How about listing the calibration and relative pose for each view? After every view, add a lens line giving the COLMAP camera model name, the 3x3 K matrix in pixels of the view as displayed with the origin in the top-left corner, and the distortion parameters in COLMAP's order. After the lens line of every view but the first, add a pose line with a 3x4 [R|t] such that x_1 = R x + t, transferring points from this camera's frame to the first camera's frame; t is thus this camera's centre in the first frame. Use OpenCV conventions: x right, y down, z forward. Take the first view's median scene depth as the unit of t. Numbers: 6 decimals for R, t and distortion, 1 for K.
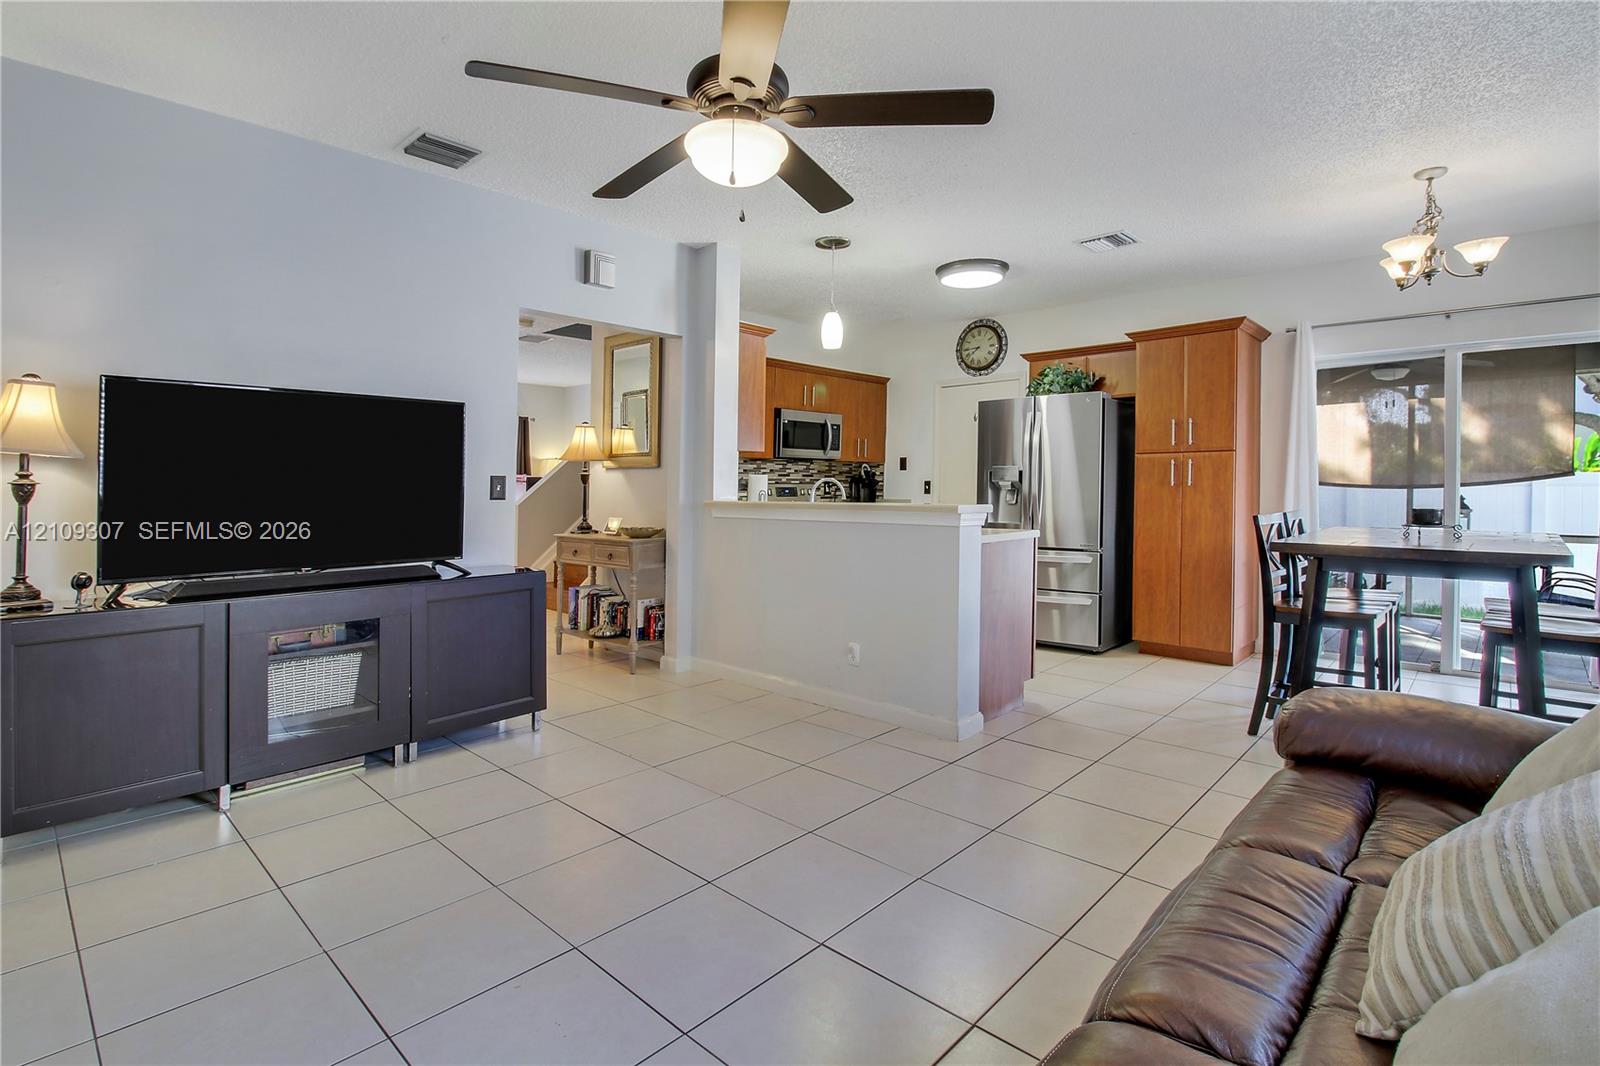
lens RADIAL K [[759.3, 0, 794.9], [0, 759.3, 497.8], [0, 0, 1]] dist [0.000087, -0.000193]
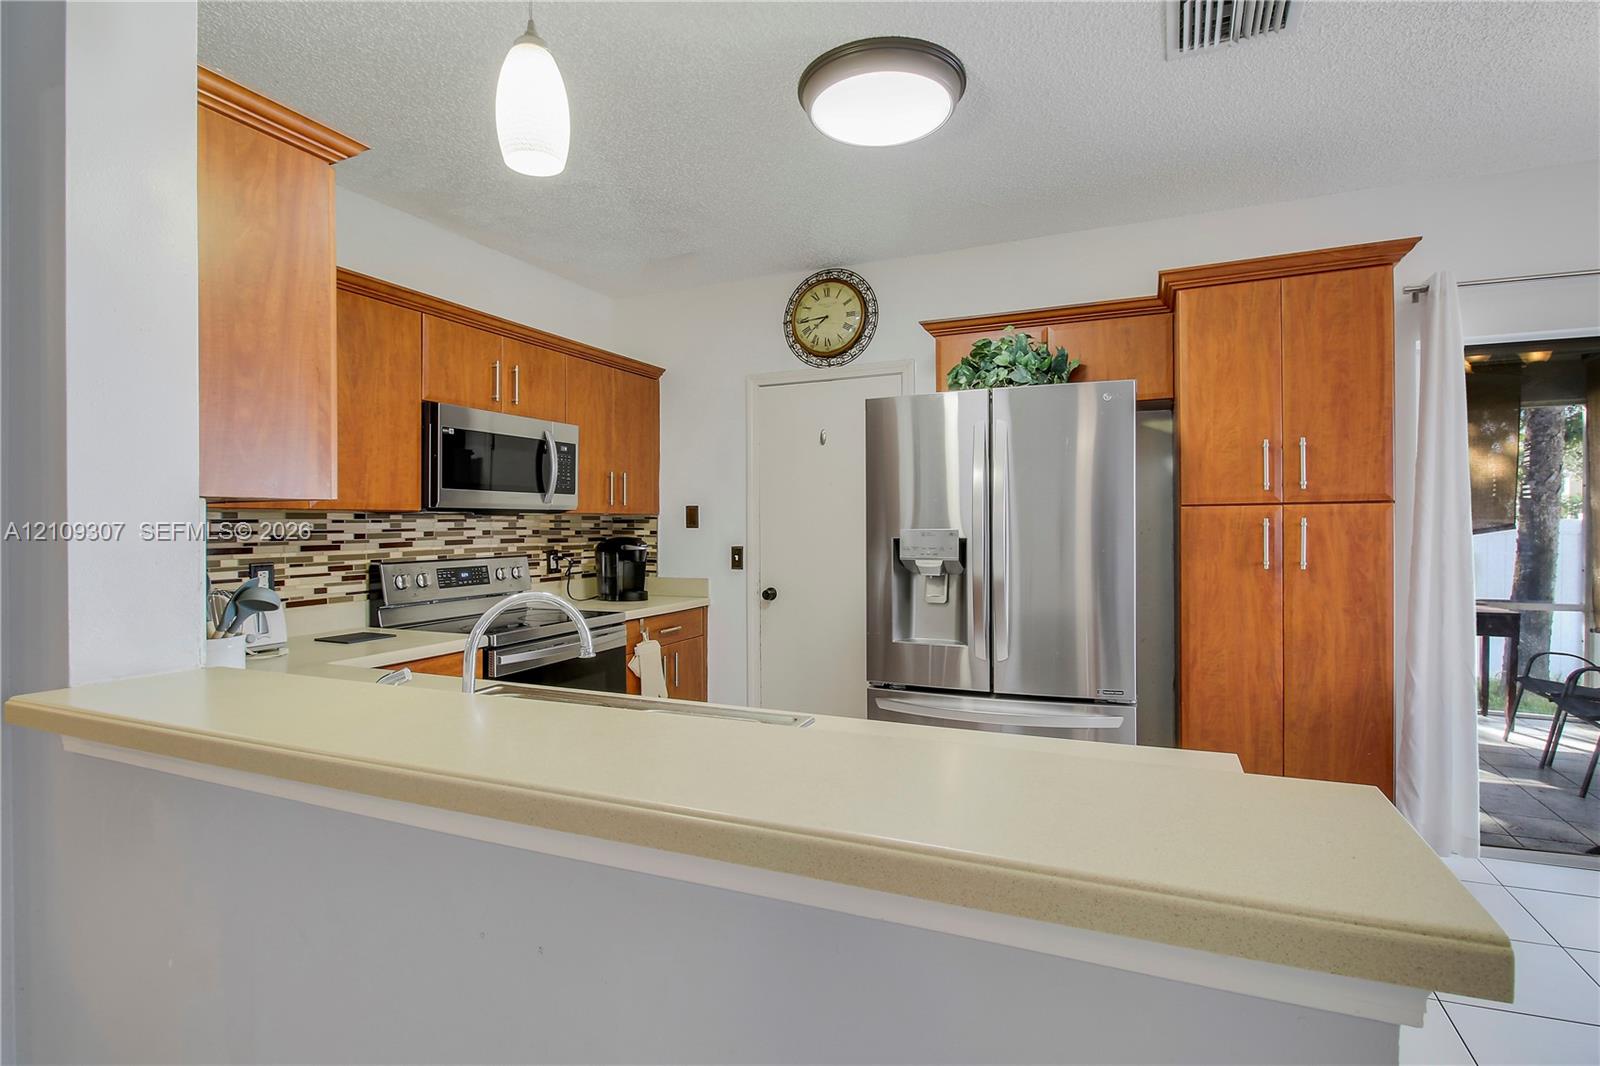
lens RADIAL K [[640.1, 0, 811.0], [0, 640.1, 533.2], [0, 0, 1]] dist [-0.001183, -0.000228]
pose [[0.919130, -0.020185, 0.393437, 0.035892], [0.018081, 0.999796, 0.009054, -0.037785], [-0.393540, -0.001208, 0.919307, 0.554964]]
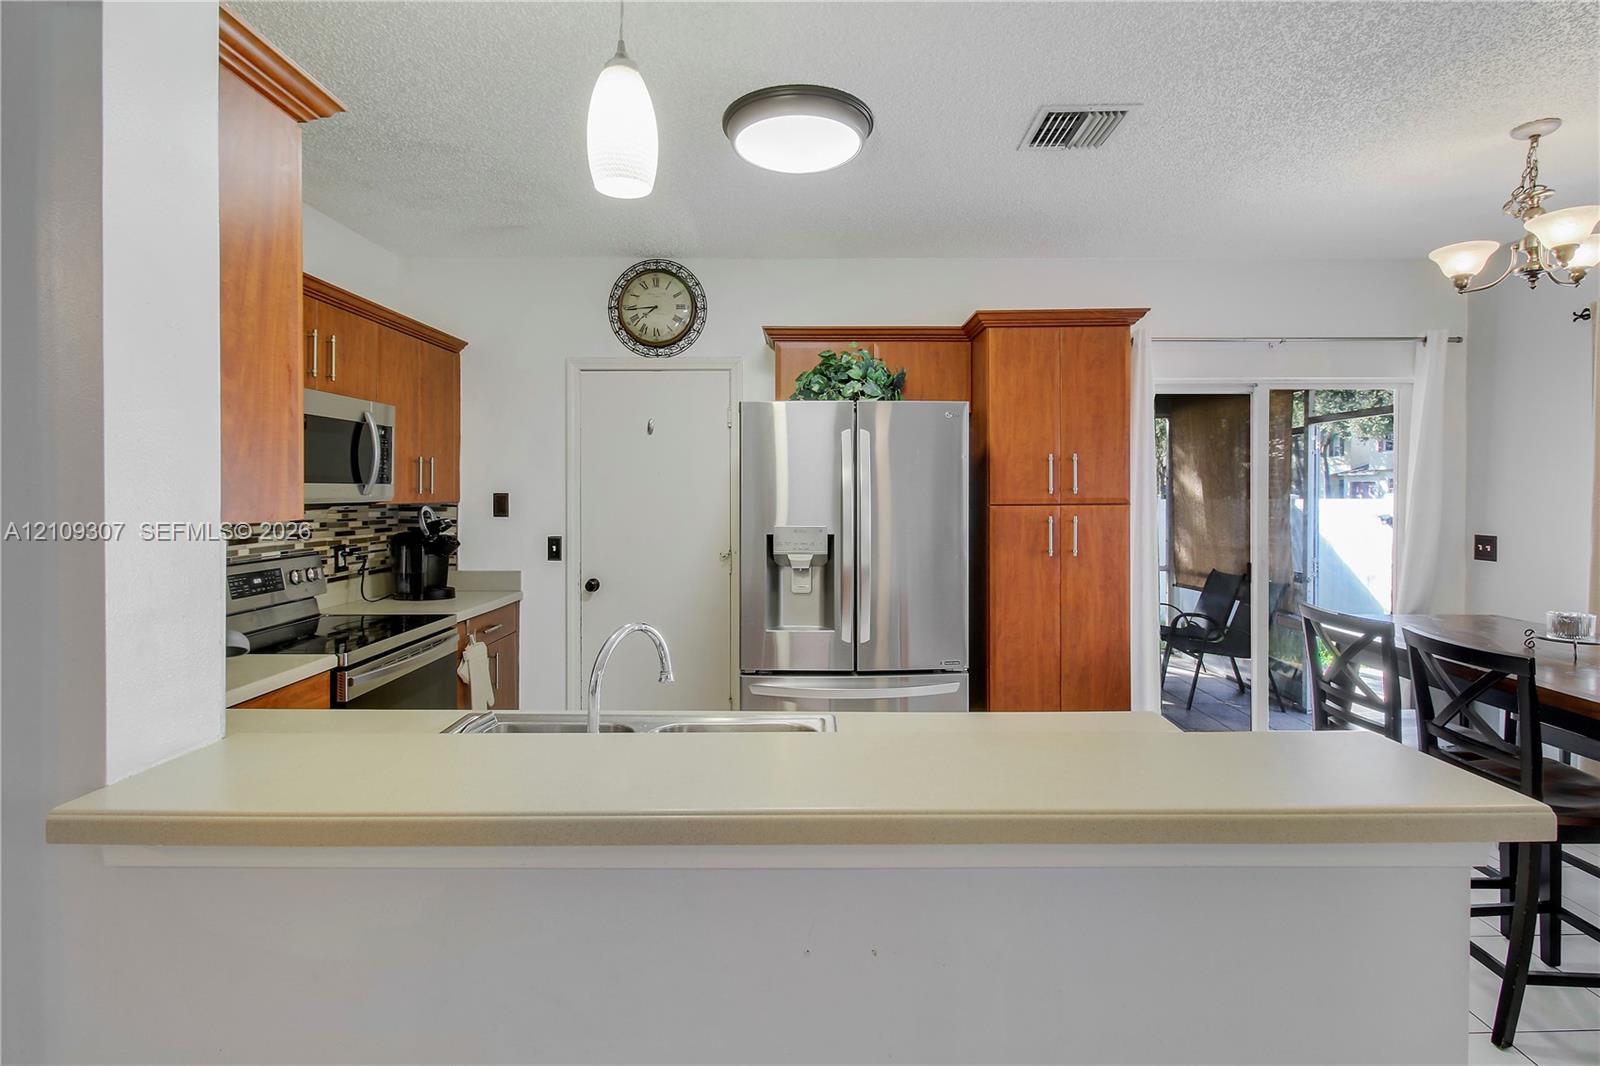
lens RADIAL K [[665.0, 0, 693.1], [0, 665.0, 503.6], [0, 0, 1]] dist [0.000357, -0.003125]
pose [[0.733196, -0.025659, 0.679533, -0.085423], [0.012472, 0.999627, 0.024290, -0.059971], [-0.679903, -0.009334, 0.733243, 0.606051]]
